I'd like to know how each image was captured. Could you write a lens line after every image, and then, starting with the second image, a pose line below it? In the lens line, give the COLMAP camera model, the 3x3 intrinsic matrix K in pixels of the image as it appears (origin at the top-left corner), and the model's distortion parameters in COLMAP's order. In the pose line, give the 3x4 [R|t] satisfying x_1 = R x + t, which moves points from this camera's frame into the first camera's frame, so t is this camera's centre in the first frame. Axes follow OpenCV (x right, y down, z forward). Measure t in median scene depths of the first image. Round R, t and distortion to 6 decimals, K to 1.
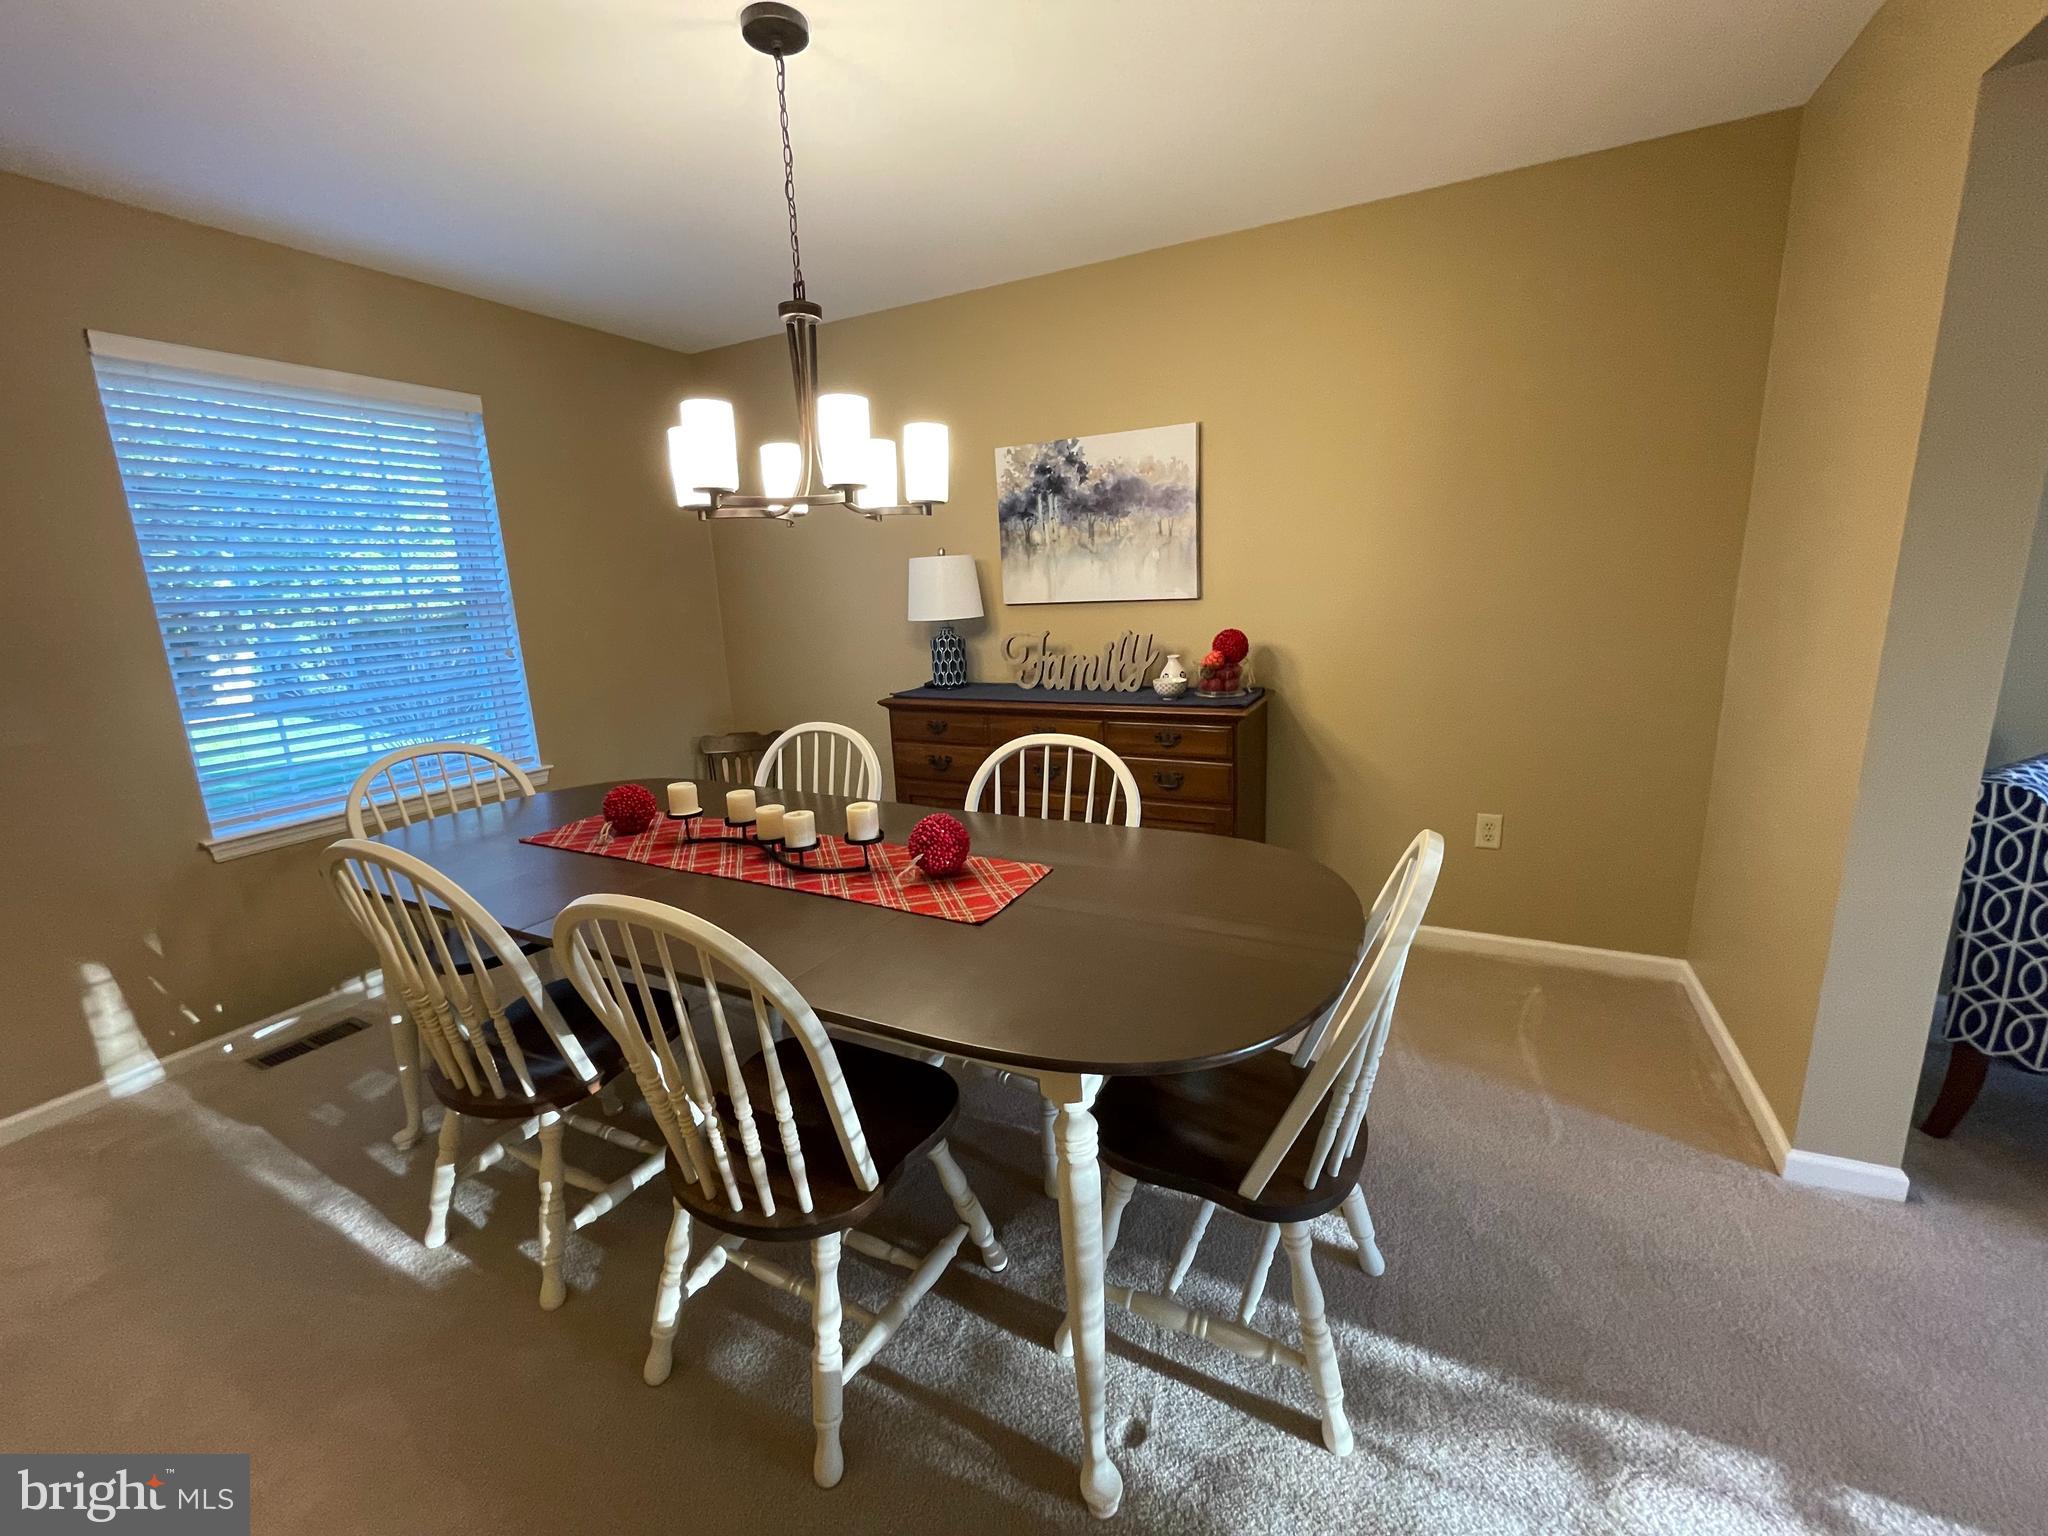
lens RADIAL K [[834.1, 0, 1021.0], [0, 834.1, 749.8], [0, 0, 1]] dist [-0.002789, -0.000516]
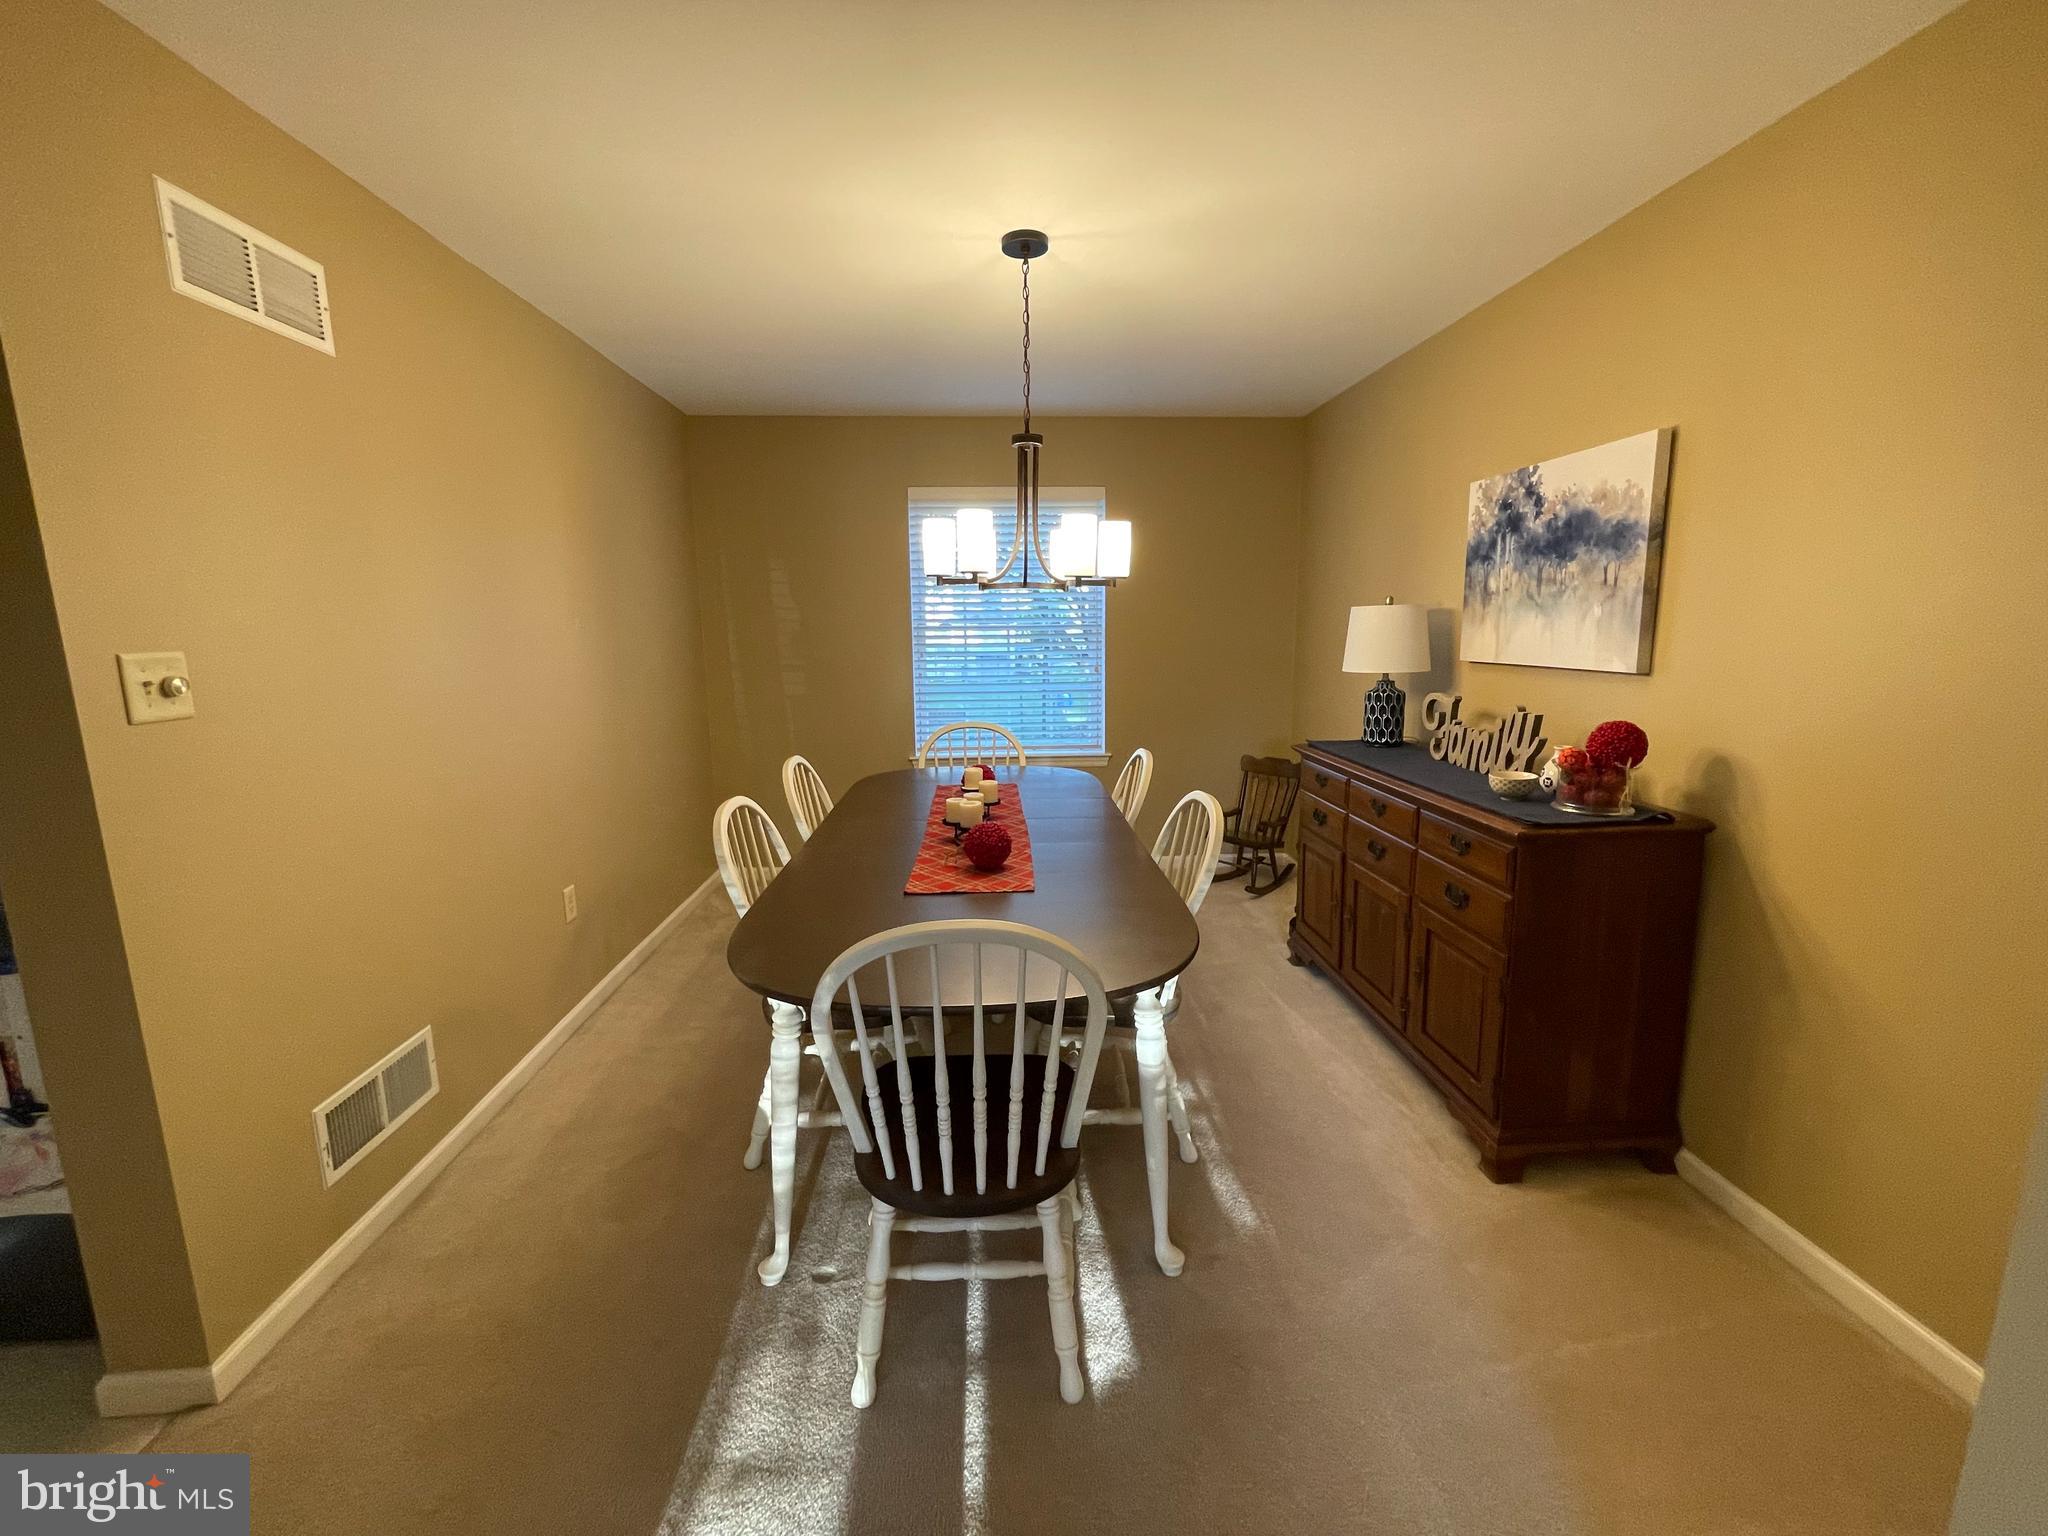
lens RADIAL K [[834.1, 0, 1021.0], [0, 834.1, 760.7], [0, 0, 1]] dist [-0.002789, -0.000516]
pose [[0.508789, 0.174721, -0.842975, 0.532560], [-0.178378, 0.979334, 0.095321, -0.079260], [0.842208, 0.101870, 0.529441, 0.179009]]
